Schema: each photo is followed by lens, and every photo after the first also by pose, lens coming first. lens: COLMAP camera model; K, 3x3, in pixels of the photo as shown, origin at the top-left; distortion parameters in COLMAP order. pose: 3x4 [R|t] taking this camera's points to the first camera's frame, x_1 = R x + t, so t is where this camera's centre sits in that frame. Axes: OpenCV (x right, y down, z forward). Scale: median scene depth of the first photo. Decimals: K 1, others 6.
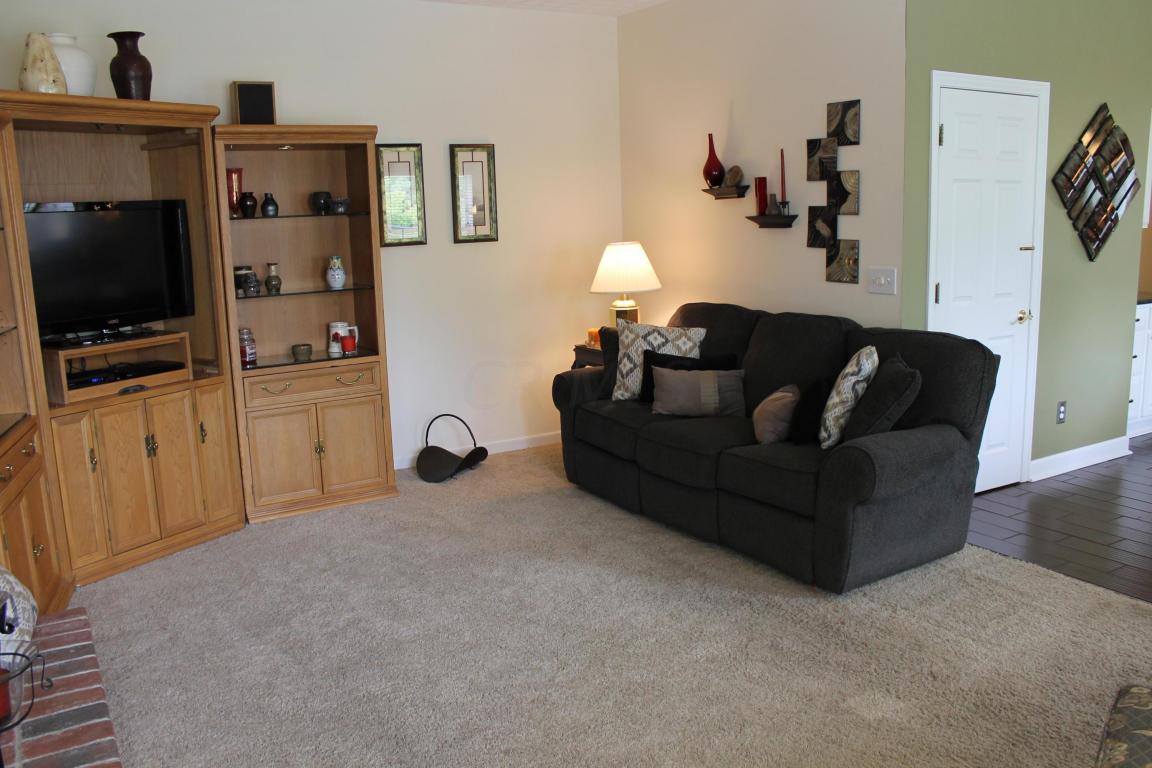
lens RADIAL K [[973.2, 0, 575.4], [0, 973.2, 389.1], [0, 0, 1]] dist [-0.141279, 0.087220]
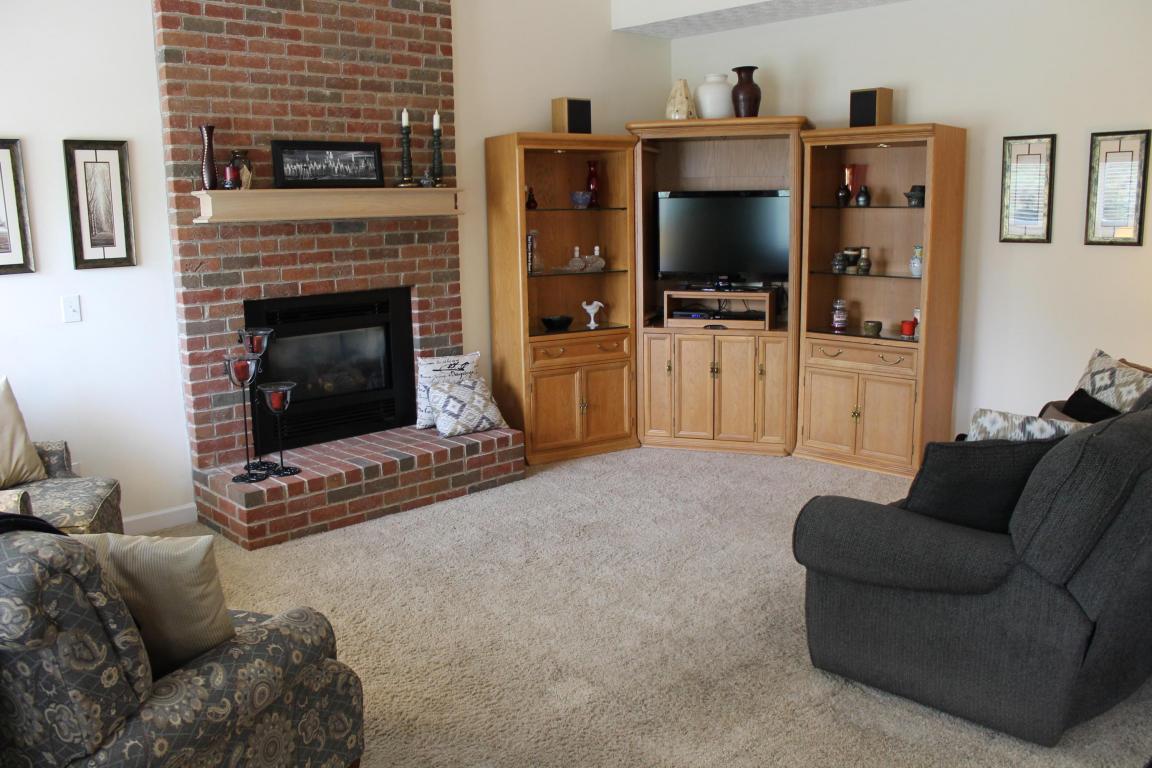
lens RADIAL K [[973.2, 0, 583.6], [0, 973.2, 394.1], [0, 0, 1]] dist [-0.141279, 0.087220]
pose [[0.197538, 0.208373, -0.957893, 0.752965], [-0.172901, 0.969235, 0.175185, -0.103501], [0.964927, 0.131015, 0.227488, 0.437061]]
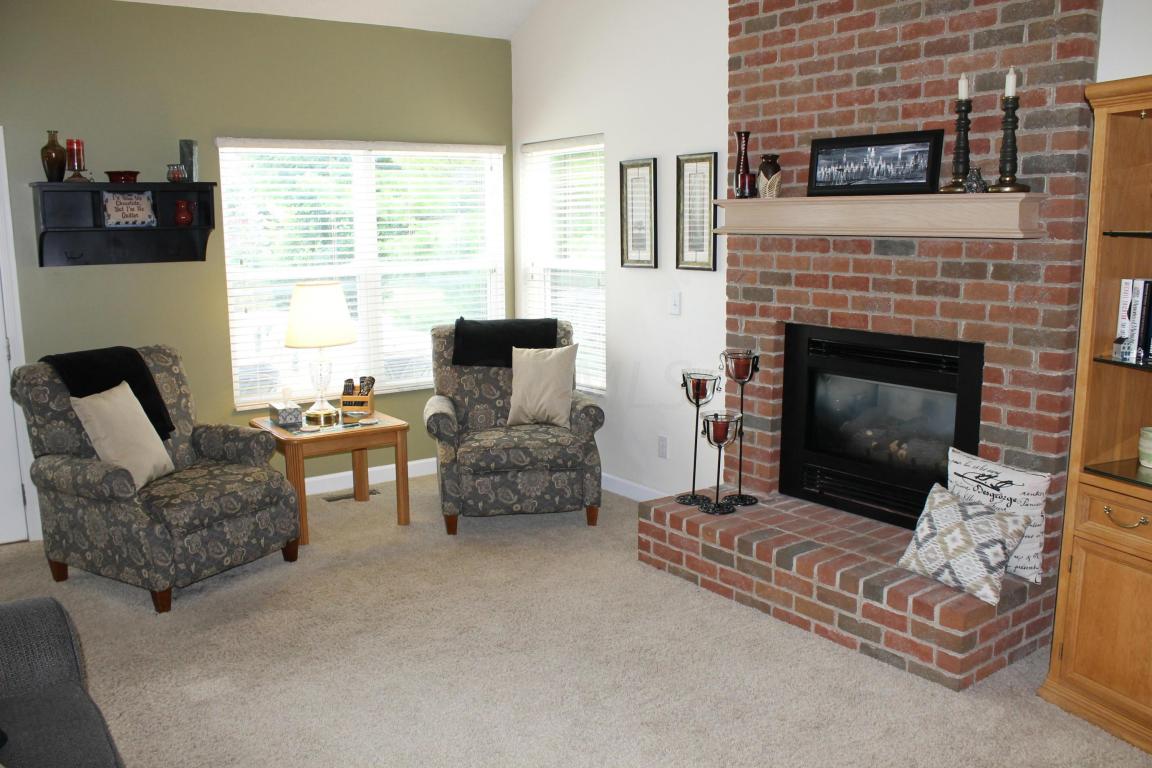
lens RADIAL K [[973.2, 0, 575.6], [0, 973.2, 386.2], [0, 0, 1]] dist [-0.141279, 0.087220]
pose [[-0.998171, 0.045210, -0.040142, 0.055582], [0.028420, 0.936887, 0.348475, -0.208692], [0.053363, 0.346697, -0.936458, 1.063538]]
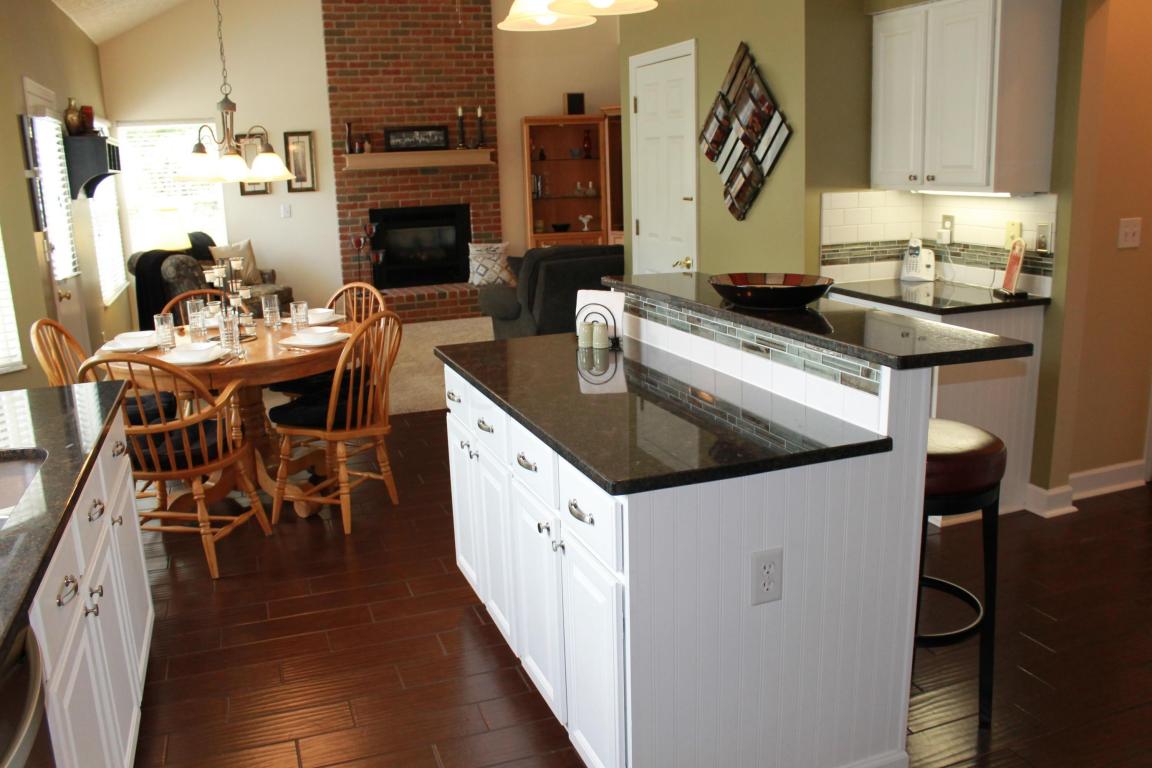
lens RADIAL K [[973.2, 0, 584.0], [0, 973.2, 387.8], [0, 0, 1]] dist [-0.141279, 0.087220]
pose [[-0.205407, 0.254480, -0.945012, 1.469915], [-0.145232, 0.946985, 0.286579, -0.226187], [0.967841, 0.196112, -0.157559, 1.024643]]
